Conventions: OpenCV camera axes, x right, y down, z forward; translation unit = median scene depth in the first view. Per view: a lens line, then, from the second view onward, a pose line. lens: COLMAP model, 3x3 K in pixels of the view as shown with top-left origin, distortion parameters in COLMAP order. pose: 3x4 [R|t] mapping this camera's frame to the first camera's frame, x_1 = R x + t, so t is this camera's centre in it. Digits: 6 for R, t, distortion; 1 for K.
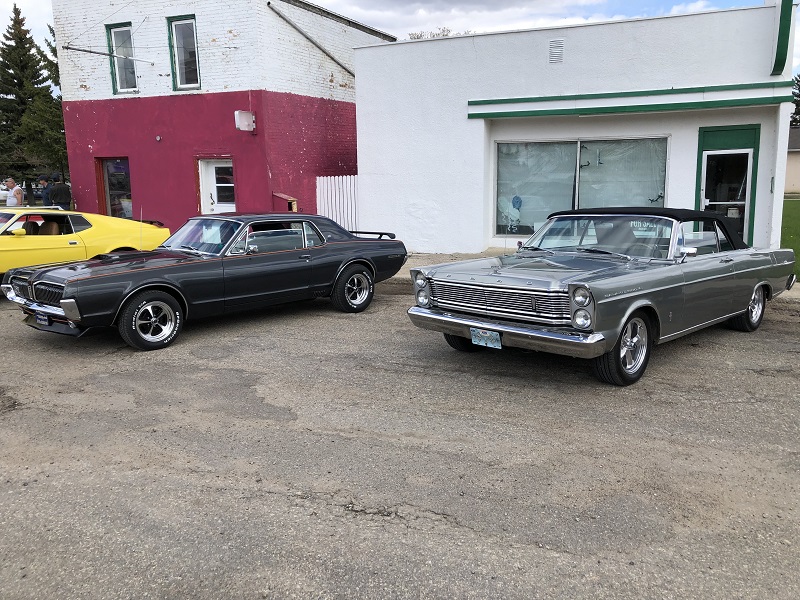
lens RADIAL K [[642.5, 0, 400.3], [0, 642.5, 294.2], [0, 0, 1]] dist [0.015860, -0.013290]
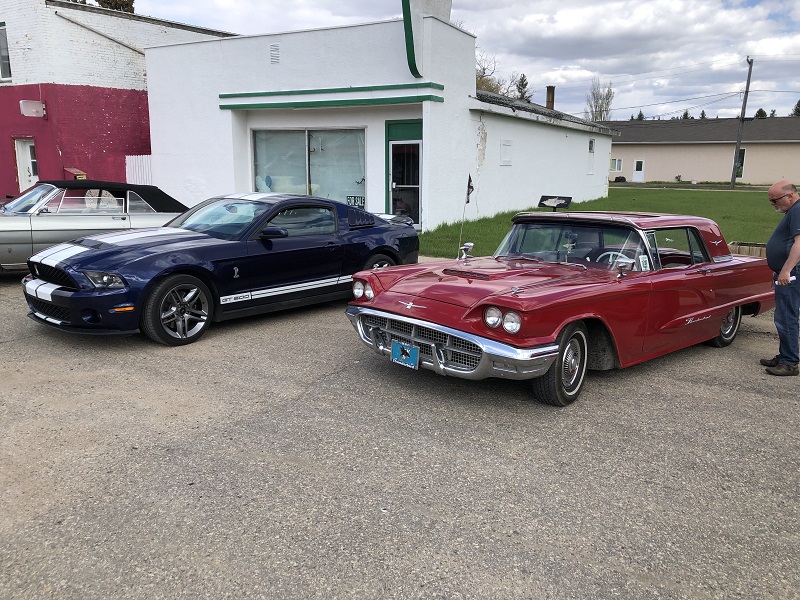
lens RADIAL K [[642.5, 0, 397.9], [0, 642.5, 296.5], [0, 0, 1]] dist [0.015860, -0.013290]
pose [[0.993365, 0.043584, -0.106430, 0.554953], [-0.039954, 0.998553, 0.036008, 0.015784], [0.107845, -0.031517, 0.993668, -0.151575]]
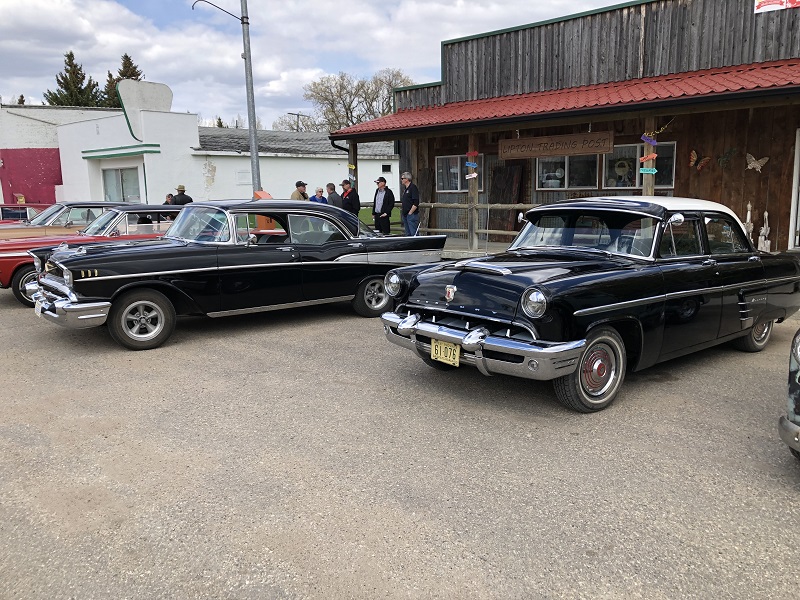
lens RADIAL K [[642.5, 0, 385.9], [0, 642.5, 311.1], [0, 0, 1]] dist [0.015860, -0.013290]
pose [[0.941622, 0.058129, -0.331615, 1.757711], [-0.048298, 0.998117, 0.037818, 0.103721], [0.333188, -0.019594, 0.942657, -0.692913]]
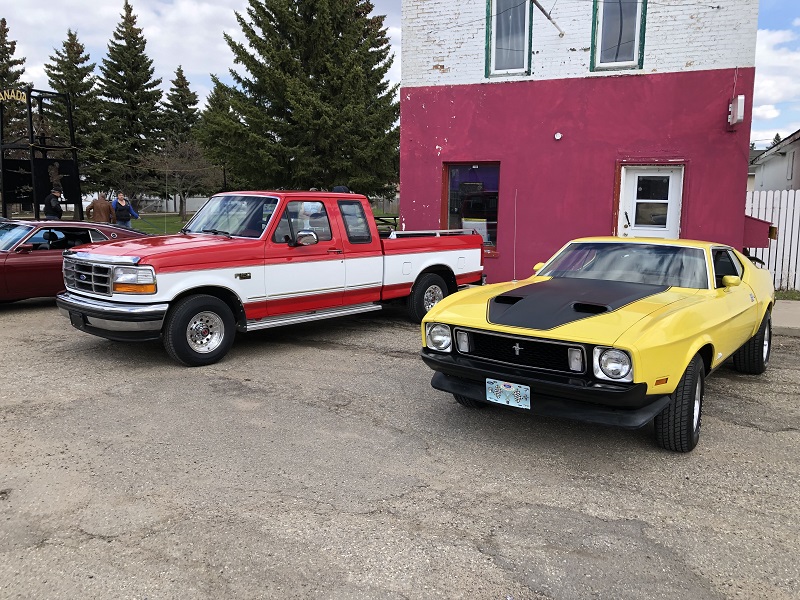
lens RADIAL K [[642.5, 0, 406.8], [0, 642.5, 302.3], [0, 0, 1]] dist [0.015860, -0.013290]
pose [[0.999400, 0.019676, -0.028514, -0.532527], [-0.019887, 0.999777, -0.007166, -0.045274], [0.028366, 0.007729, 0.999568, 0.268532]]
